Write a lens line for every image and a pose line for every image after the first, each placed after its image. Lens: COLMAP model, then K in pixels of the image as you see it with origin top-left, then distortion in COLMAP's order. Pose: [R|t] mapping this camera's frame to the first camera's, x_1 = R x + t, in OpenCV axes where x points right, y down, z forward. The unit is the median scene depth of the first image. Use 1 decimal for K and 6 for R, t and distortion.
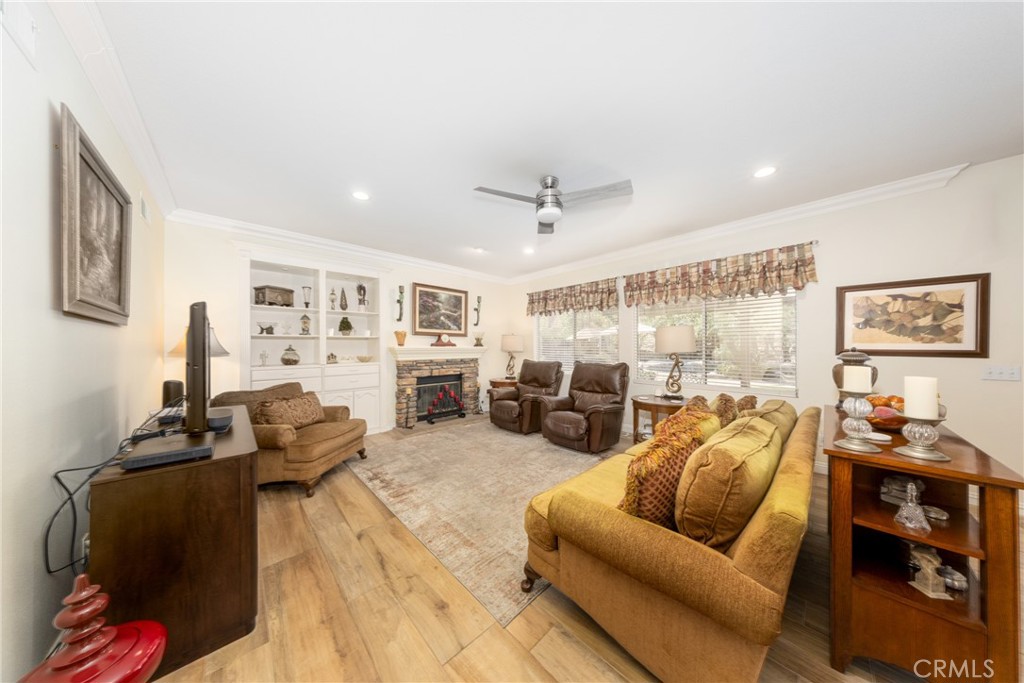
lens RADIAL K [[302.5, 0, 508.4], [0, 302.5, 347.3], [0, 0, 1]] dist [-0.005643, -0.000044]
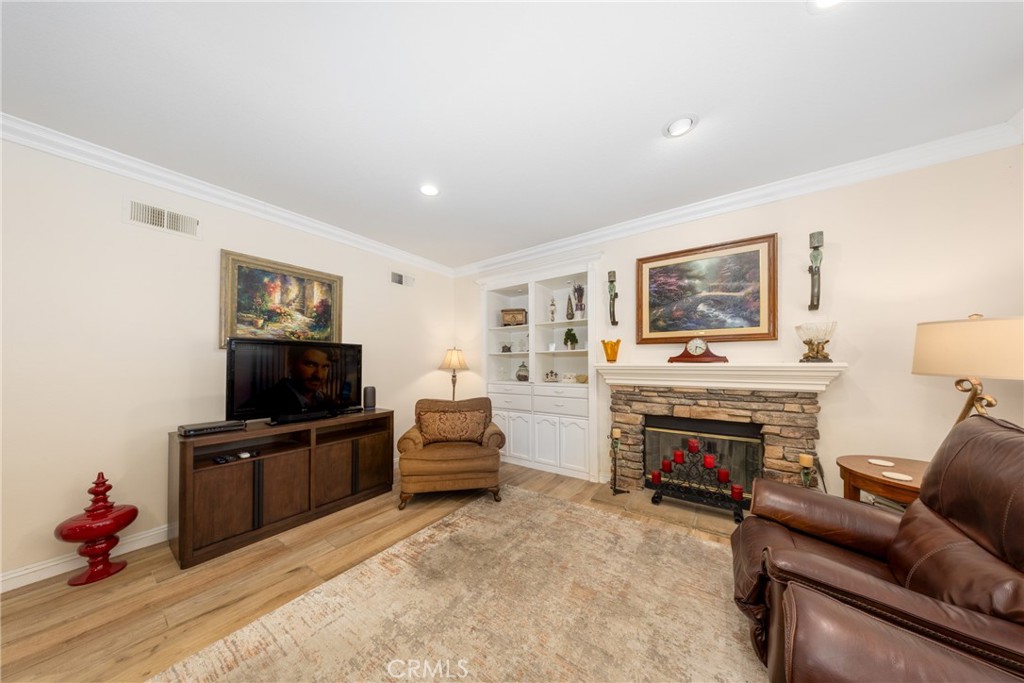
lens RADIAL K [[302.5, 0, 529.7], [0, 302.5, 360.3], [0, 0, 1]] dist [-0.005643, -0.000044]
pose [[0.202304, -0.011193, -0.979259, 0.236684], [0.001680, 0.999937, -0.011082, -0.001366], [0.979321, 0.000596, 0.202310, 0.638977]]
